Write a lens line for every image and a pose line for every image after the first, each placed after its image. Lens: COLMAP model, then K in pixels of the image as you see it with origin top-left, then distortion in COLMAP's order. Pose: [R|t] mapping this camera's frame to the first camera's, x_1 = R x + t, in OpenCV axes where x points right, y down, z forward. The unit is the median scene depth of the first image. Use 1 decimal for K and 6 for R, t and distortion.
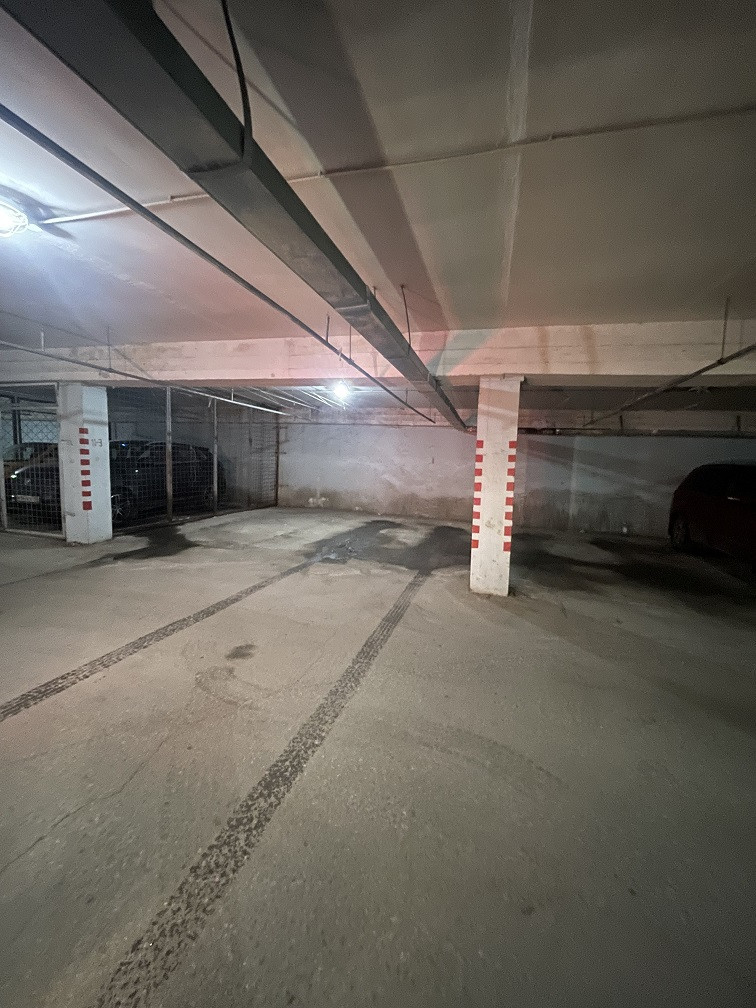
lens RADIAL K [[405.9, 0, 378.0], [0, 405.9, 504.0], [0, 0, 1]] dist [0.000211, 0.000006]
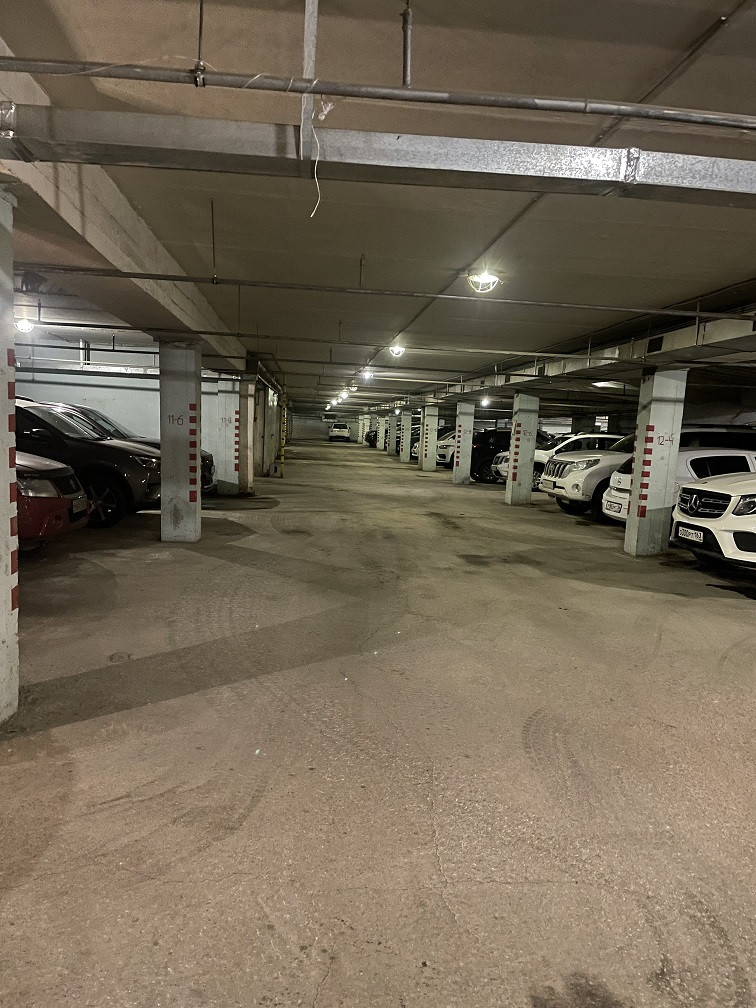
lens RADIAL K [[771.3, 0, 378.0], [0, 771.3, 504.0], [0, 0, 1]] dist [-0.002585, -0.003183]
pose [[-0.356438, -0.157383, 0.920968, -0.838464], [0.037639, 0.982492, 0.182465, -0.190355], [-0.933561, 0.099702, -0.344273, 1.386129]]
